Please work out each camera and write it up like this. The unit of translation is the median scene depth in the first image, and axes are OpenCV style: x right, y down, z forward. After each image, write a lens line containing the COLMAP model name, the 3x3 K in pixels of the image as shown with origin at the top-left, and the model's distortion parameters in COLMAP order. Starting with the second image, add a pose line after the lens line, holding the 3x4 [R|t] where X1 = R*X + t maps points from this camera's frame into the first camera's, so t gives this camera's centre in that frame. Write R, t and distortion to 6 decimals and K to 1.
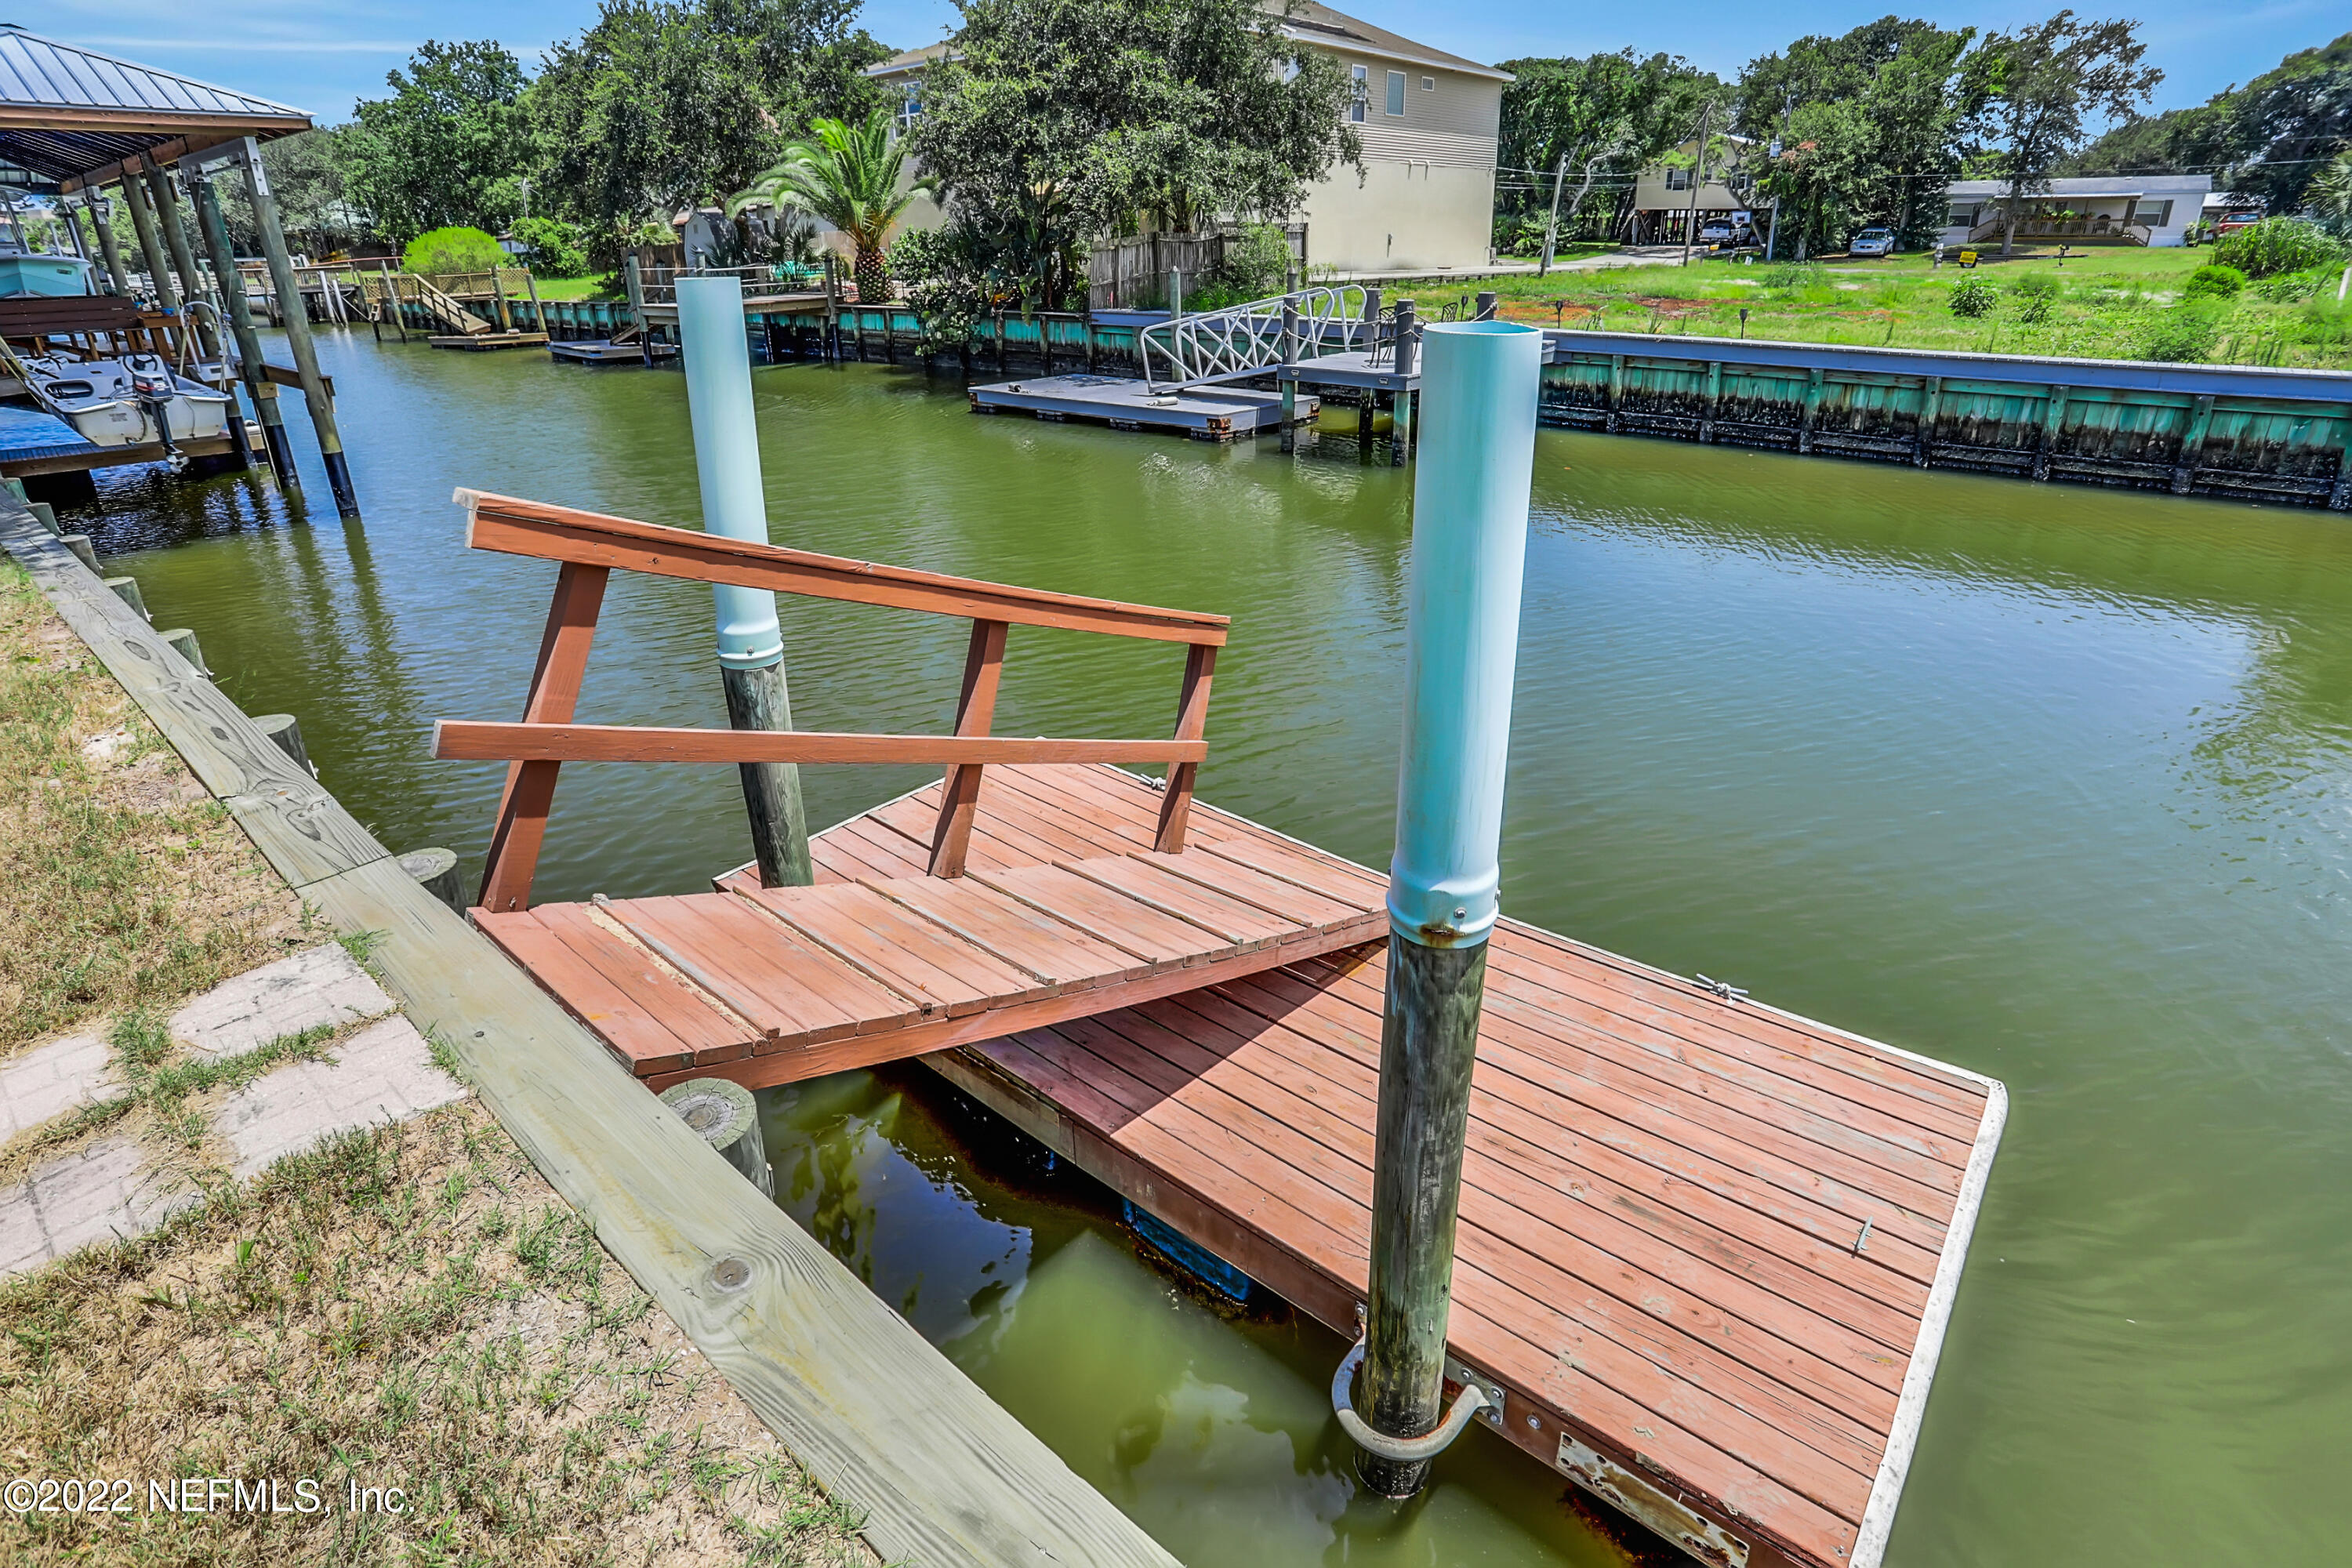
lens RADIAL K [[1229.3, 0, 1161.7], [0, 1229.3, 659.7], [0, 0, 1]] dist [-0.090763, 0.043926]
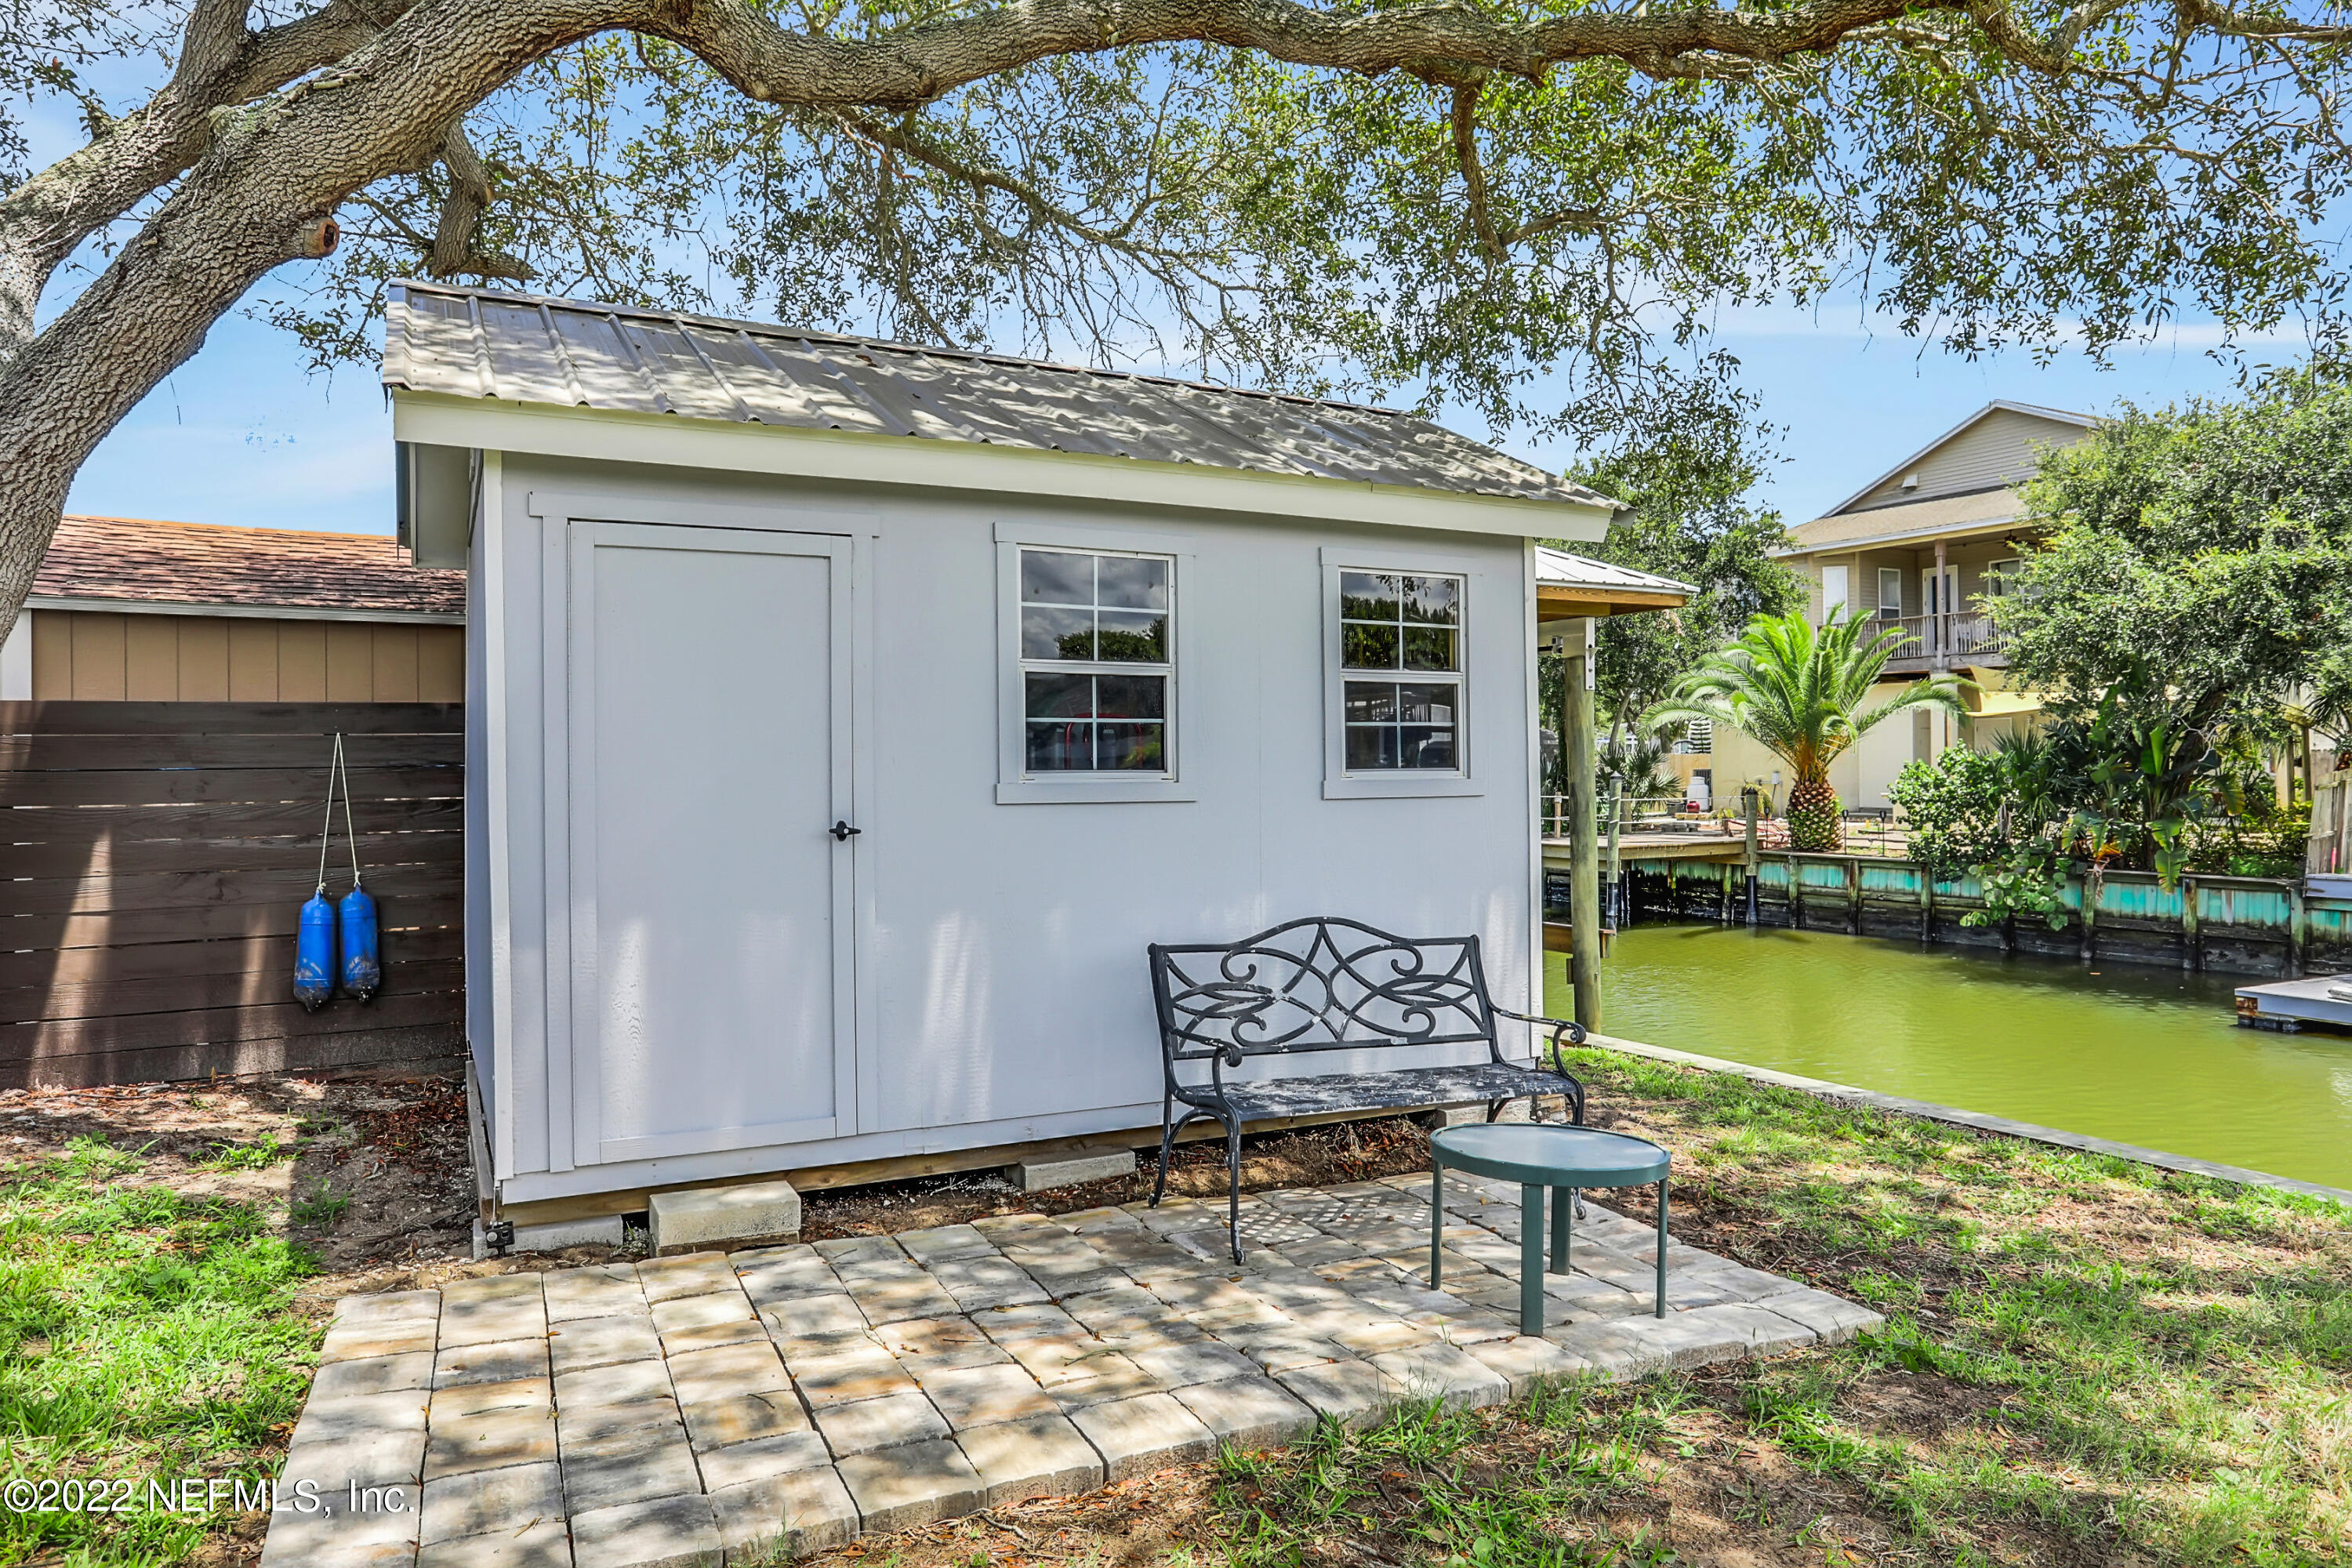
lens RADIAL K [[1546.9, 0, 1182.5], [0, 1546.9, 778.6], [0, 0, 1]] dist [-0.010834, 0.001036]
pose [[0.945654, 0.009230, -0.325044, -0.292546], [-0.112971, 0.946659, -0.301786, -0.012710], [0.304920, 0.322106, 0.896254, 0.042733]]
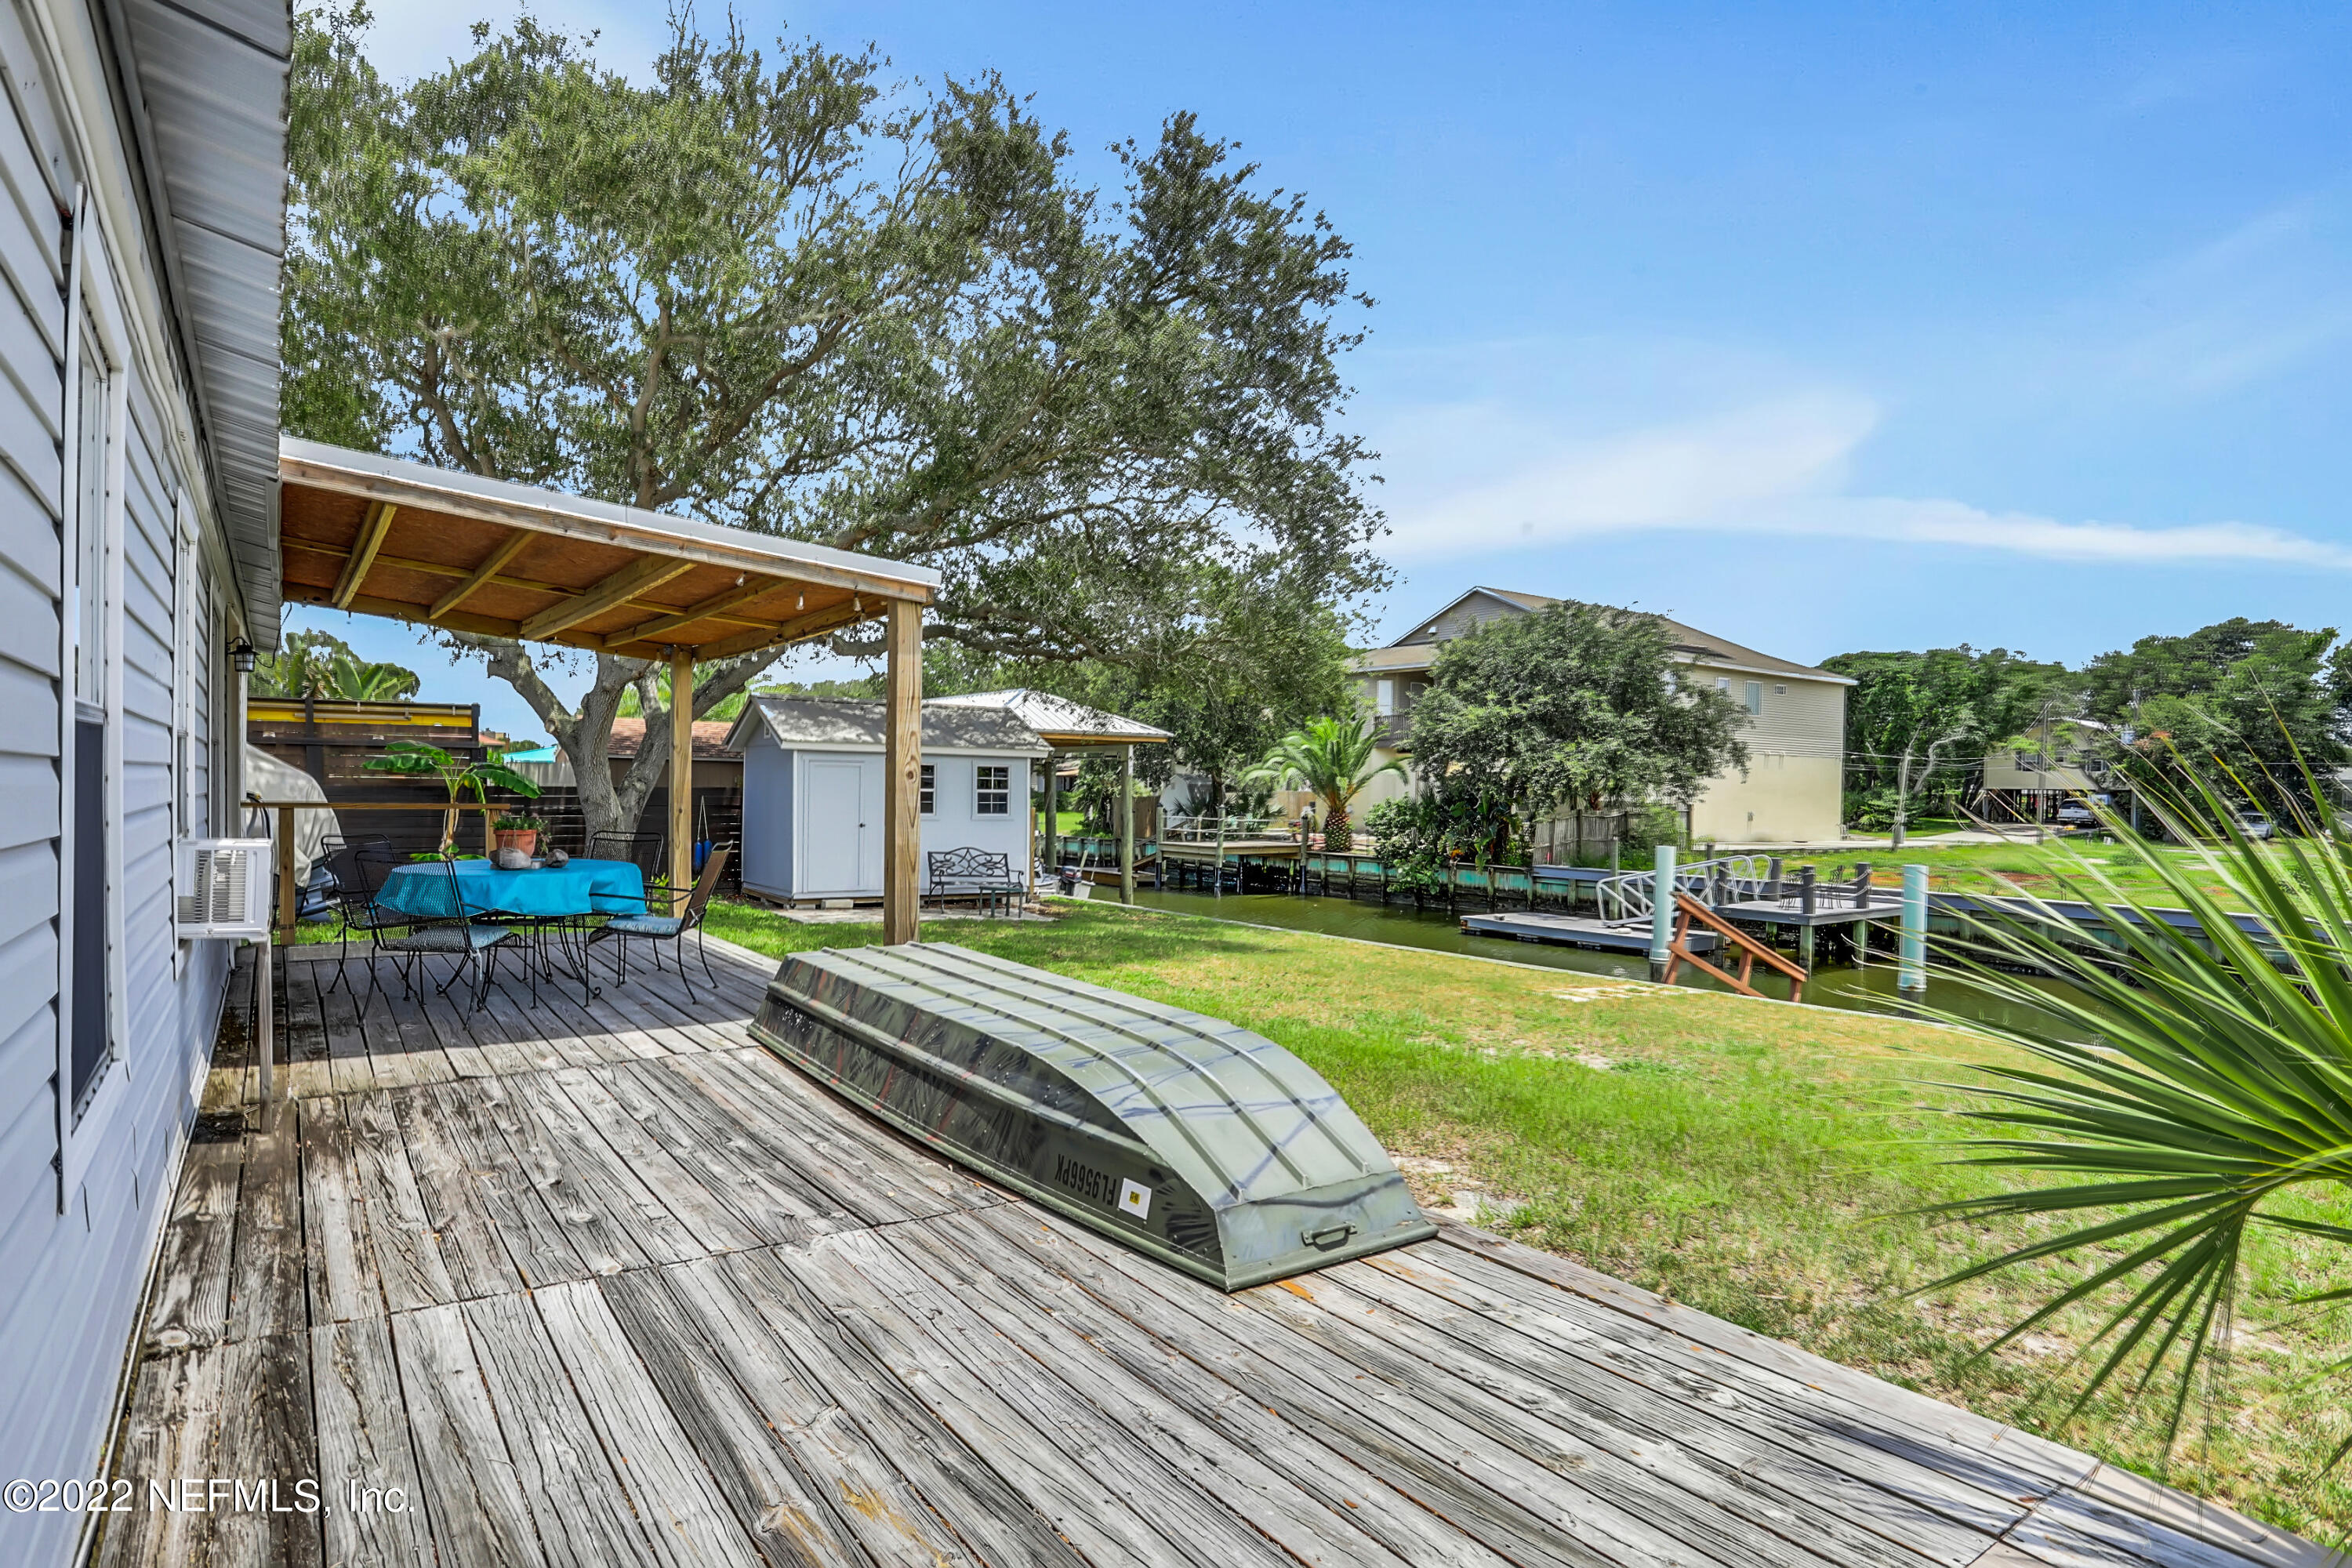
lens RADIAL K [[1331.8, 0, 1222.4], [0, 1331.8, 787.8], [0, 0, 1]] dist [0.015444, 0.000926]
pose [[0.985682, 0.032364, -0.165478, -0.124765], [-0.085208, 0.942479, -0.323222, 0.106675], [0.145499, 0.332694, 0.931743, -0.346189]]
